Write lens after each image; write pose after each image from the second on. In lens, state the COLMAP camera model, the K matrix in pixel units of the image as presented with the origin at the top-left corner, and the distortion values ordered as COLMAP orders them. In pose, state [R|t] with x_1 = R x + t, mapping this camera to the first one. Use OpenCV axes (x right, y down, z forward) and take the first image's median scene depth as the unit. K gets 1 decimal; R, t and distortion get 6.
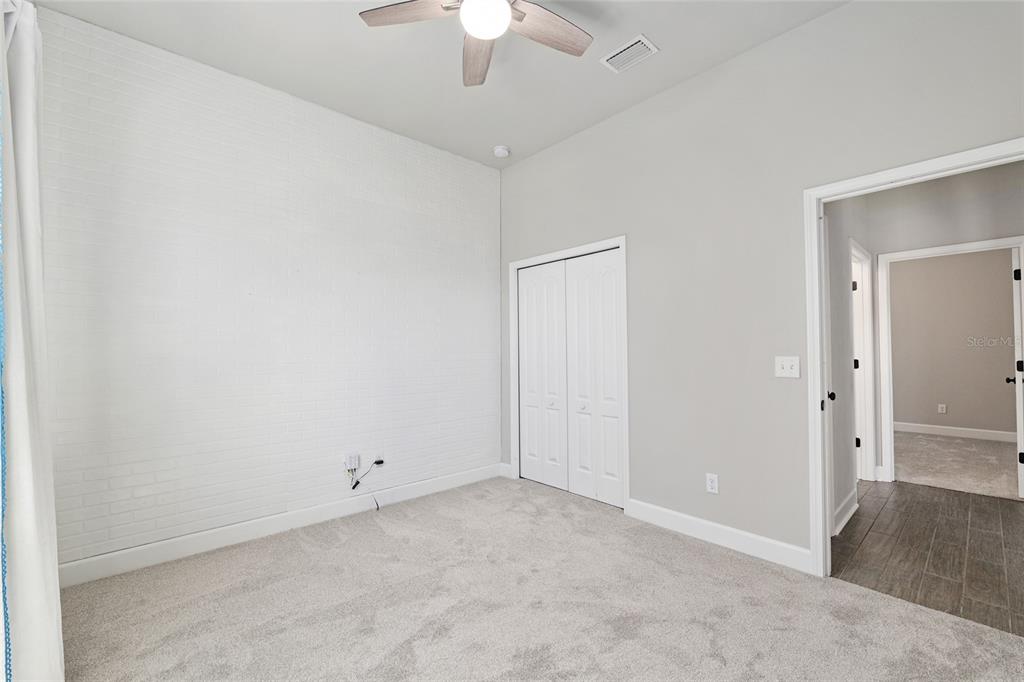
lens RADIAL K [[423.7, 0, 514.7], [0, 423.7, 345.4], [0, 0, 1]] dist [-0.004516, -0.000495]
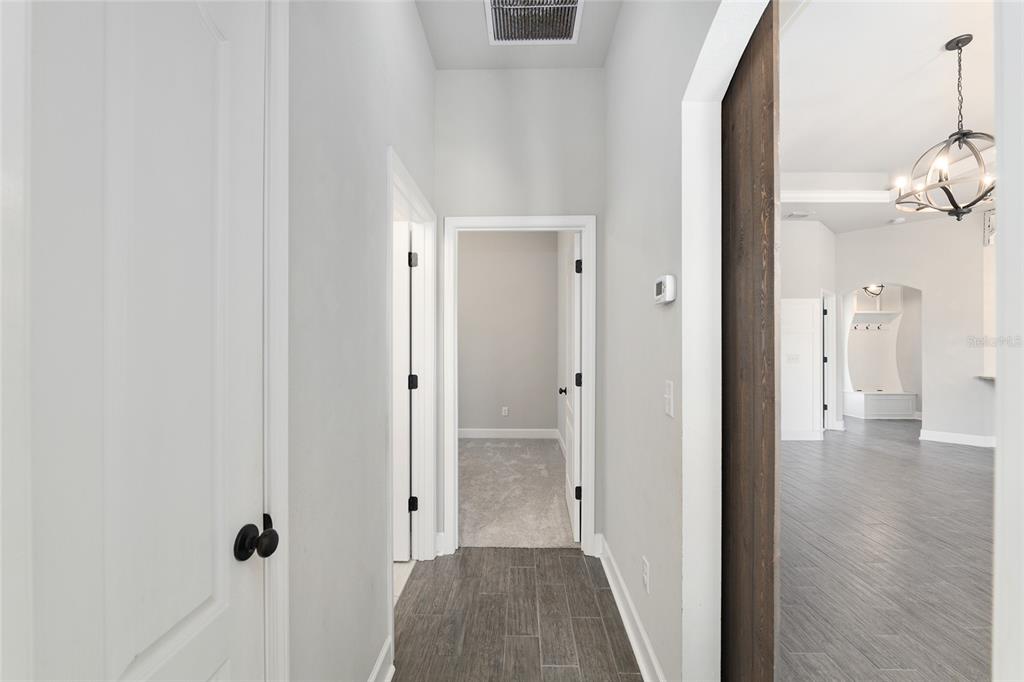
lens RADIAL K [[423.7, 0, 514.7], [0, 423.7, 345.4], [0, 0, 1]] dist [-0.004516, -0.000495]
pose [[0.681501, 0.004625, 0.731803, 0.496814], [-0.018217, 0.999777, 0.010646, -0.022285], [-0.731590, -0.020586, 0.681434, 0.509453]]
